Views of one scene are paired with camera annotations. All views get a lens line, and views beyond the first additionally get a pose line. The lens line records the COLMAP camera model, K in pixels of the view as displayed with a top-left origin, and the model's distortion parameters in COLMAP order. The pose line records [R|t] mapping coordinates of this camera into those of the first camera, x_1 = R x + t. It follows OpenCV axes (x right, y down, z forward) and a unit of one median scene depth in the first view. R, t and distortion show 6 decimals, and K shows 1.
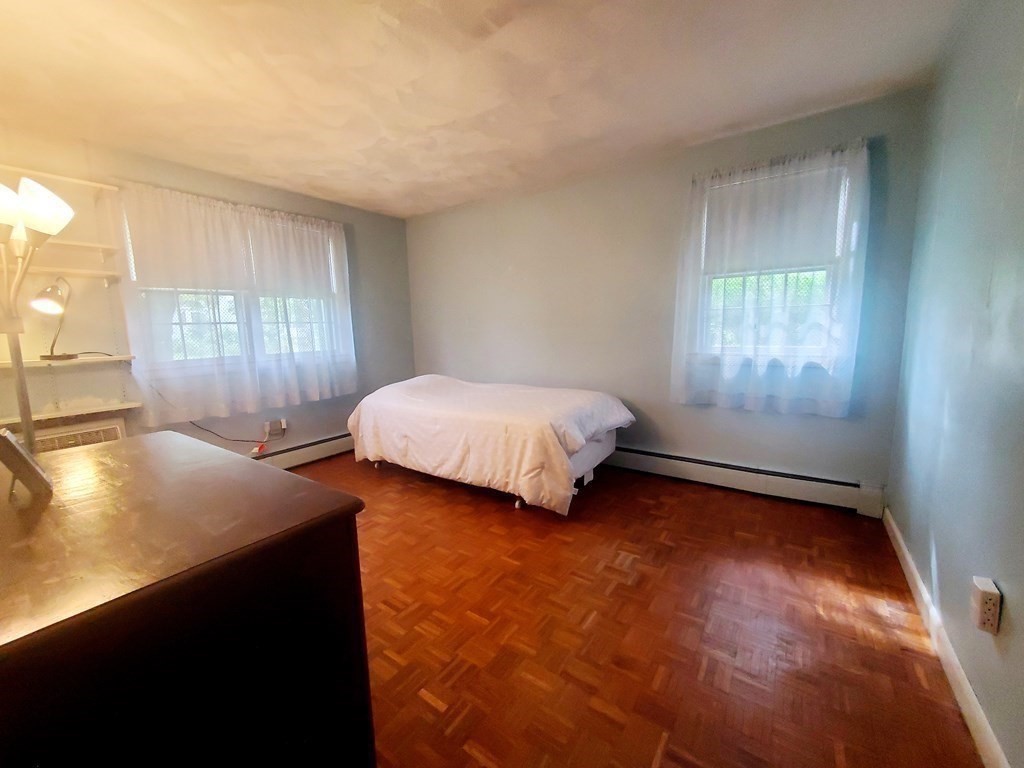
lens RADIAL K [[405.9, 0, 519.6], [0, 405.9, 384.6], [0, 0, 1]] dist [-0.000421, -0.000414]
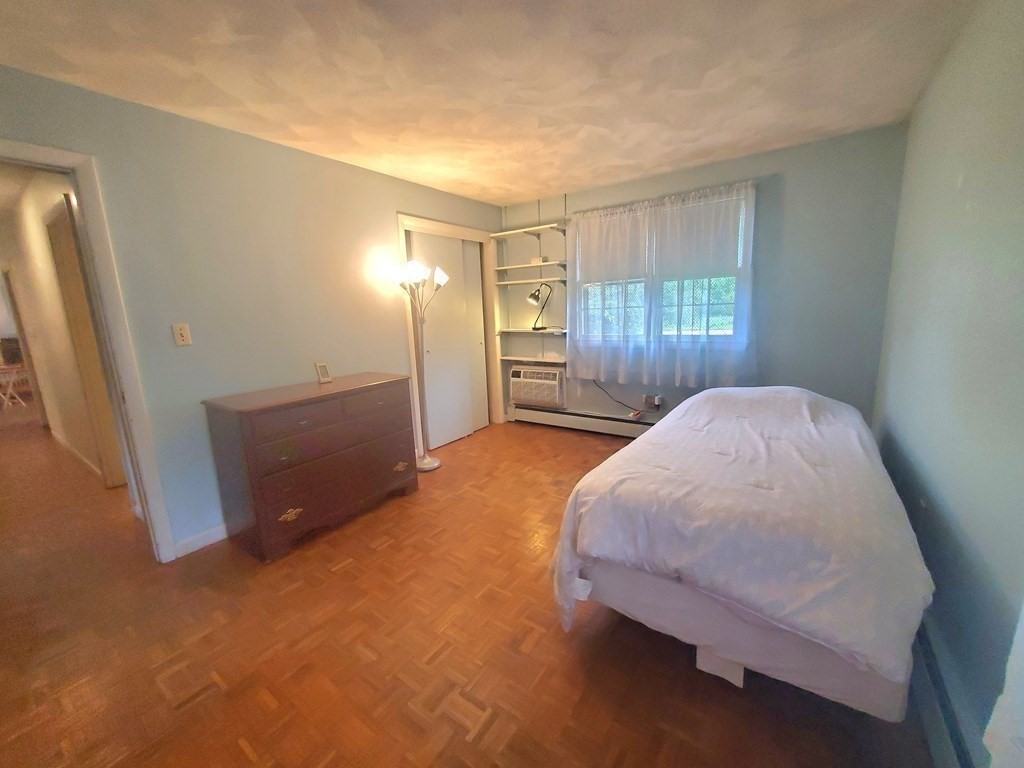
lens RADIAL K [[405.9, 0, 519.6], [0, 405.9, 384.6], [0, 0, 1]] dist [-0.000421, -0.000414]
pose [[-0.001436, 0.220008, -0.975497, 0.633726], [-0.103175, 0.970259, 0.218979, -0.195002], [0.994662, 0.100962, 0.021306, 0.821127]]
